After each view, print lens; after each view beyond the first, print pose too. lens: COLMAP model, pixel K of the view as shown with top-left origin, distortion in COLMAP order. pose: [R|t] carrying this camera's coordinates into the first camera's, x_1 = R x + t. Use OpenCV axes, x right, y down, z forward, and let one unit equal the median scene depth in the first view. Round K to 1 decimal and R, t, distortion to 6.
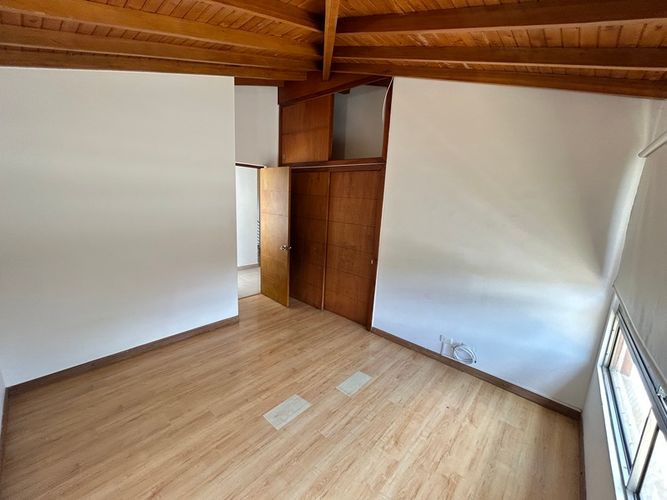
lens RADIAL K [[270.0, 0, 334.6], [0, 270.0, 249.1], [0, 0, 1]] dist [-0.001801, 0.000280]
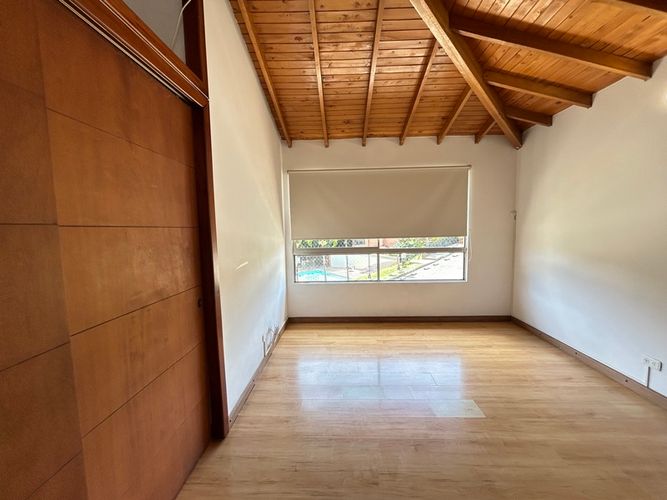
lens RADIAL K [[270.0, 0, 334.6], [0, 270.0, 249.1], [0, 0, 1]] dist [-0.001801, 0.000280]
pose [[-0.634841, -0.097919, 0.766413, -0.591076], [0.144685, 0.959324, 0.242413, -0.201343], [-0.758975, 0.264782, -0.594851, 1.805491]]
